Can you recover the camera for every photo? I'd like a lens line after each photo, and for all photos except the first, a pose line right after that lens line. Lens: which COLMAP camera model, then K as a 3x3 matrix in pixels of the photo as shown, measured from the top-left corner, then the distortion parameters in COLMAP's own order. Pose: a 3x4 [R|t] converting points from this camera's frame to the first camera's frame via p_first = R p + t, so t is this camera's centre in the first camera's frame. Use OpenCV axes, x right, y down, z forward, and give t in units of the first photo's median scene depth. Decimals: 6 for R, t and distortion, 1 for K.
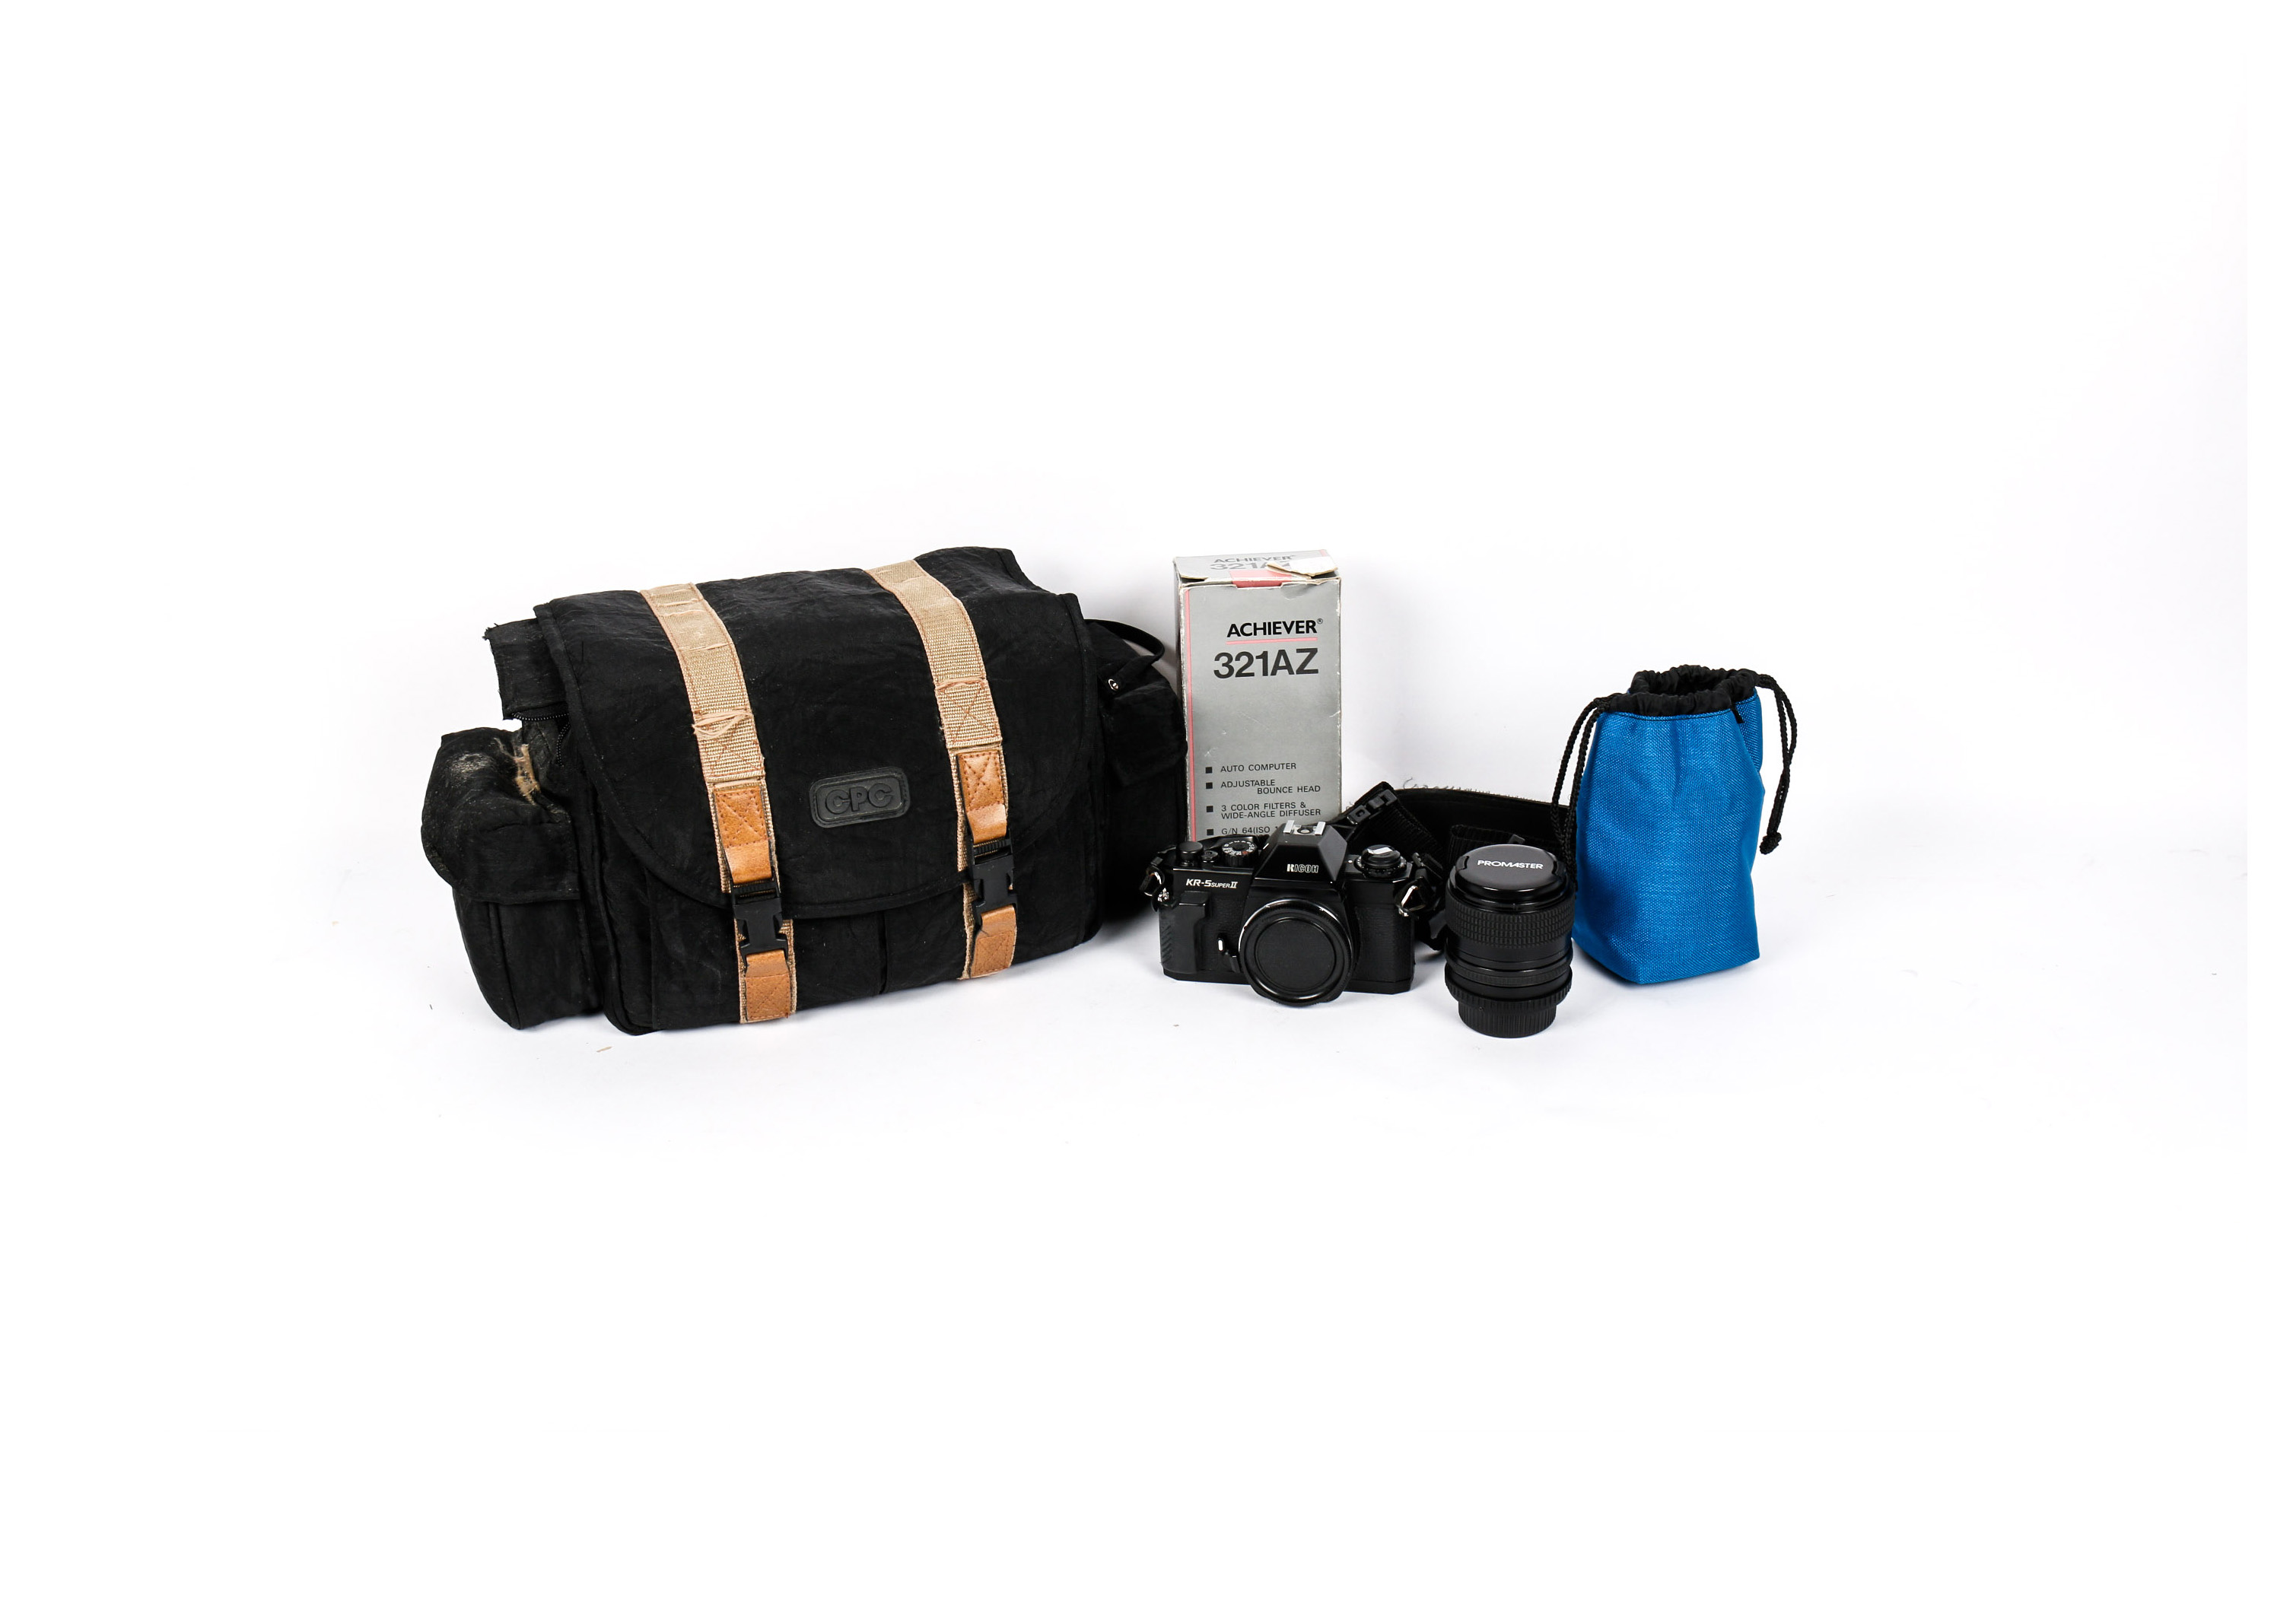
lens RADIAL K [[2939.9, 0, 1136.7], [0, 2939.9, 812.3], [0, 0, 1]] dist [0.001547, 0.000000]
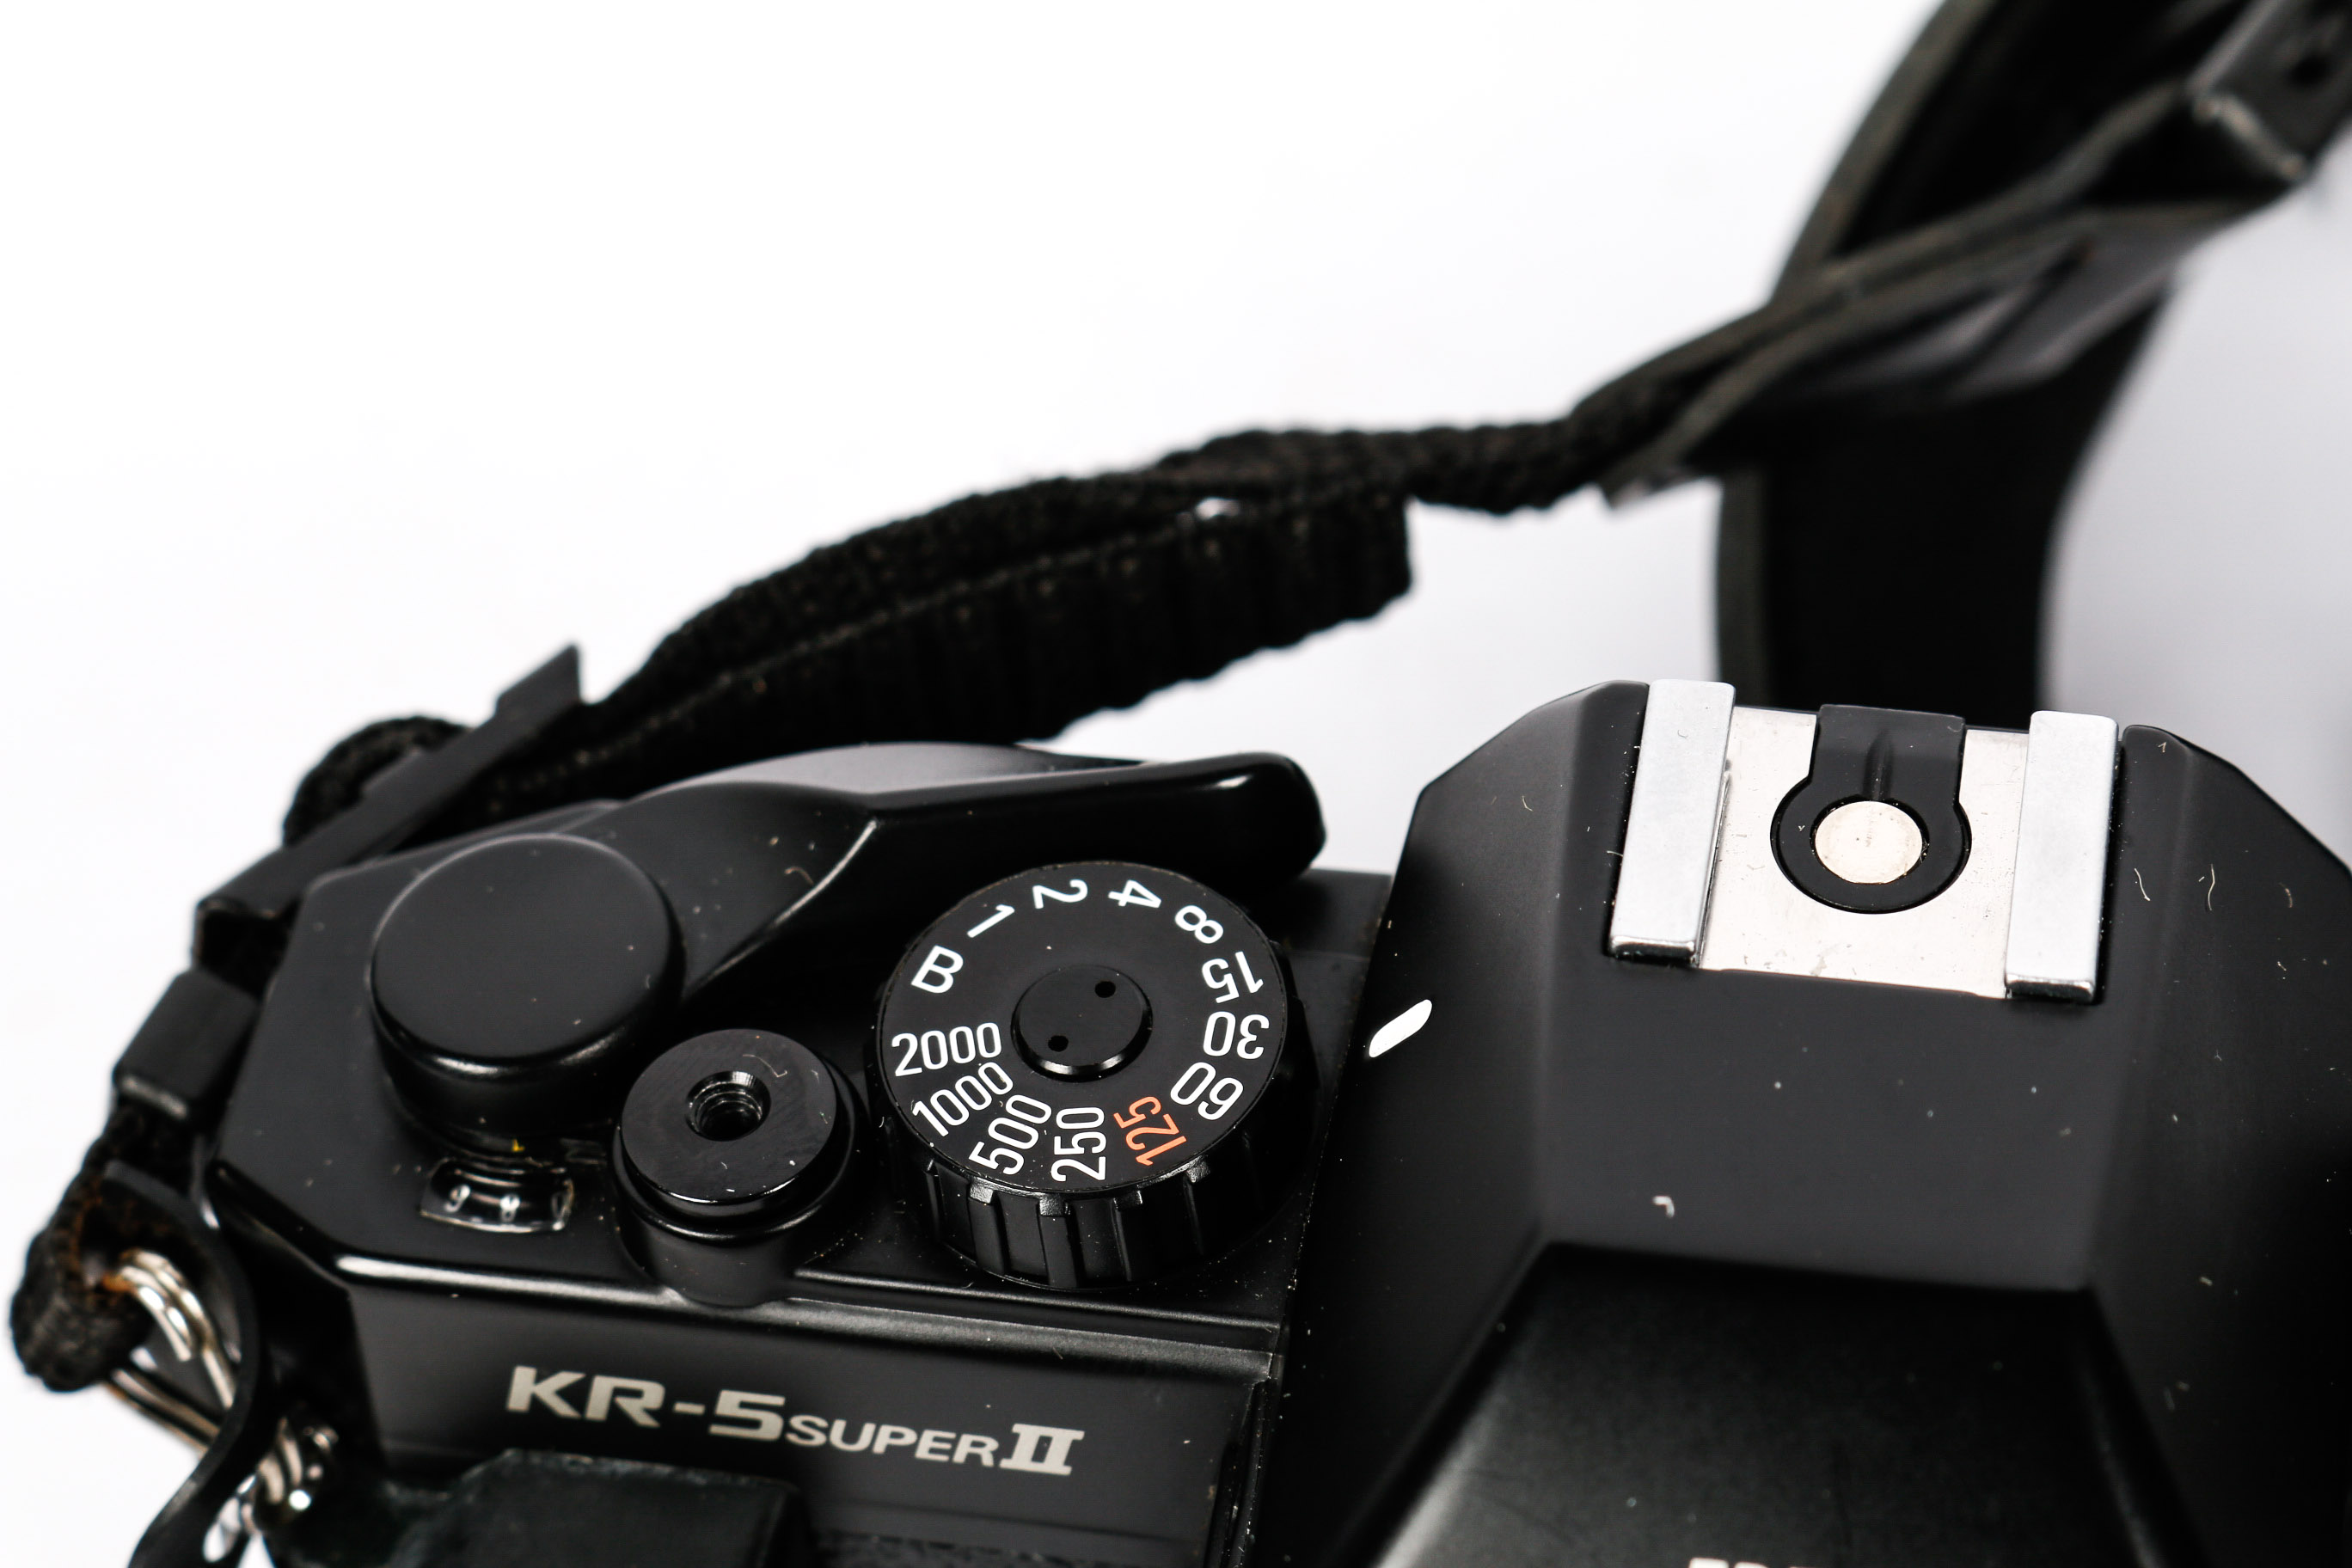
lens RADIAL K [[5717.0, 0, 1174.6], [0, 5717.0, 782.9], [0, 0, 1]] dist [0.019494, 0.000000]
pose [[0.998831, -0.047903, -0.006419, 0.038941], [0.045698, 0.892819, 0.448092, -0.068174], [-0.015734, -0.447862, 0.893964, 0.859426]]
